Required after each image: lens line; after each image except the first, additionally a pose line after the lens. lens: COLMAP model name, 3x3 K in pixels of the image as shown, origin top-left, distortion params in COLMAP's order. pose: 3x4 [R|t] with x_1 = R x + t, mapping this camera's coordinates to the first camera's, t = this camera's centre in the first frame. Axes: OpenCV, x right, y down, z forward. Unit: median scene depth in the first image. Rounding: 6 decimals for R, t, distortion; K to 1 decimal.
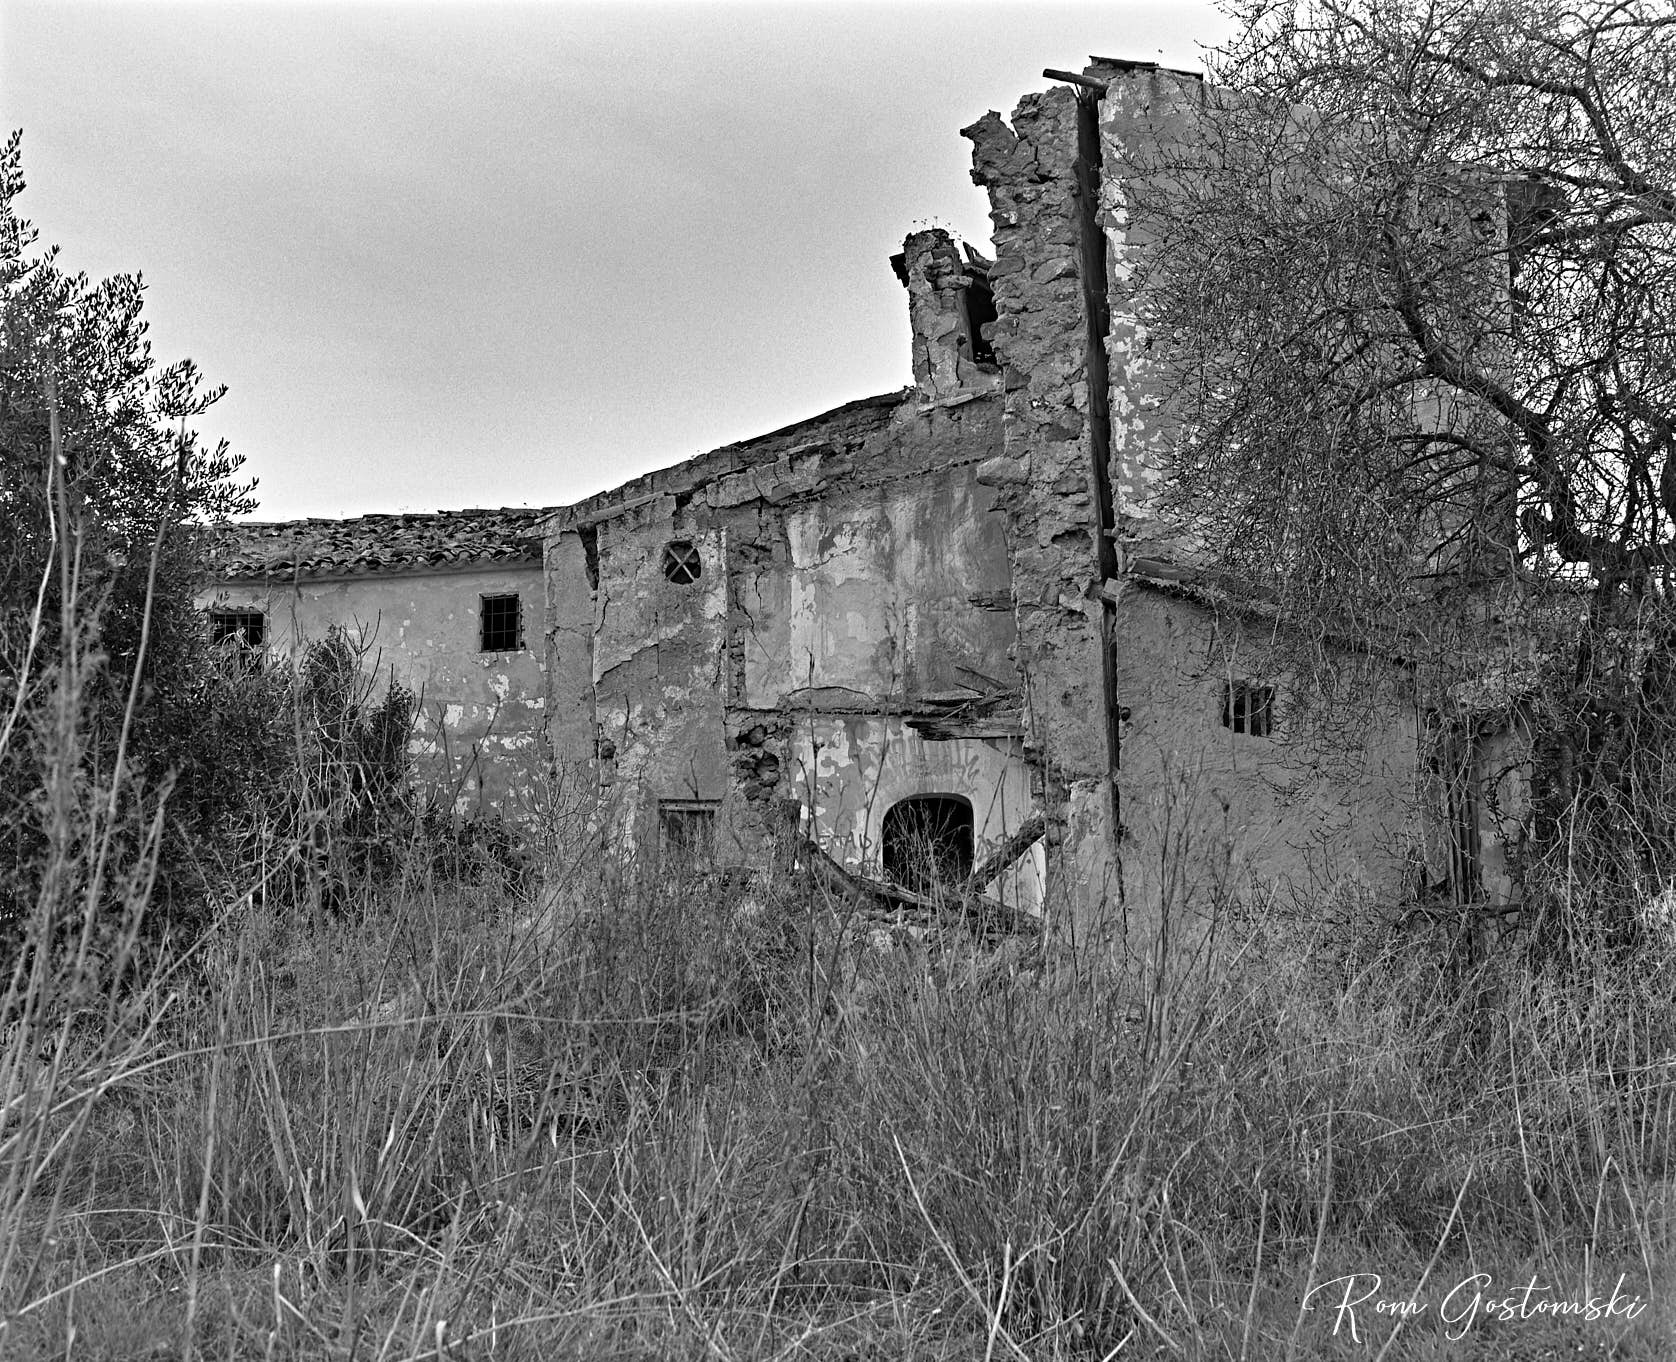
lens RADIAL K [[2223.1, 0, 838.0], [0, 2223.1, 681.0], [0, 0, 1]] dist [-0.040764, -0.009937]
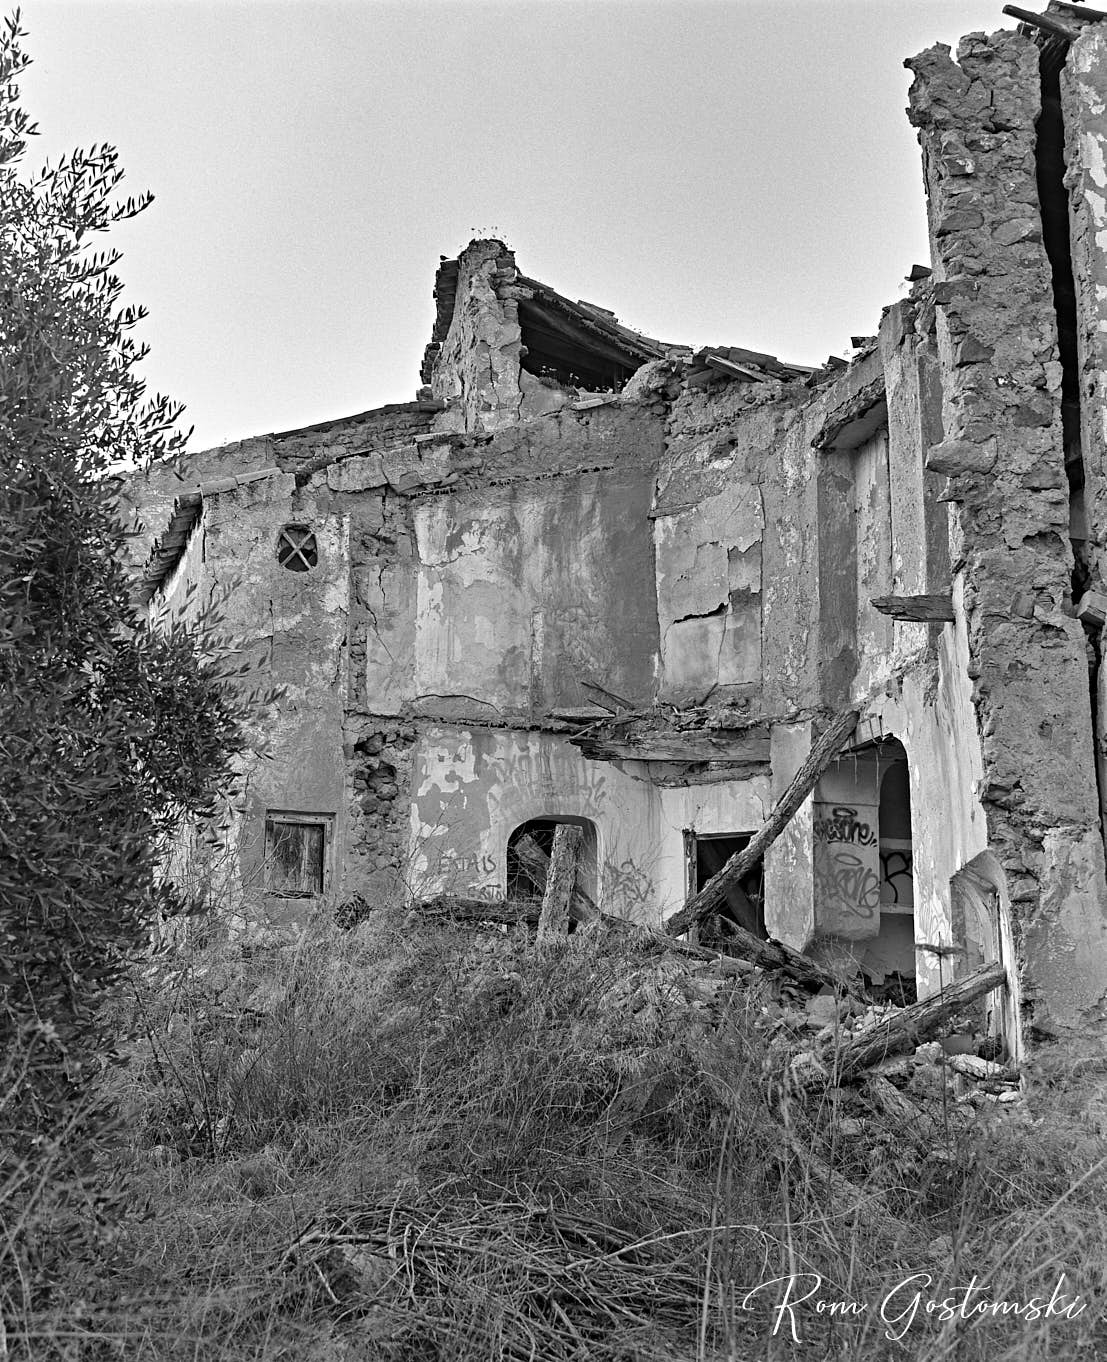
lens RADIAL K [[1806.6, 0, 554.1], [0, 1806.6, 657.7], [0, 0, 1]] dist [-0.040764, -0.009937]
pose [[0.951681, 0.067071, 0.299674, -0.190692], [-0.059399, 0.997633, -0.034648, 0.010696], [-0.301288, 0.015174, 0.953412, 0.272624]]
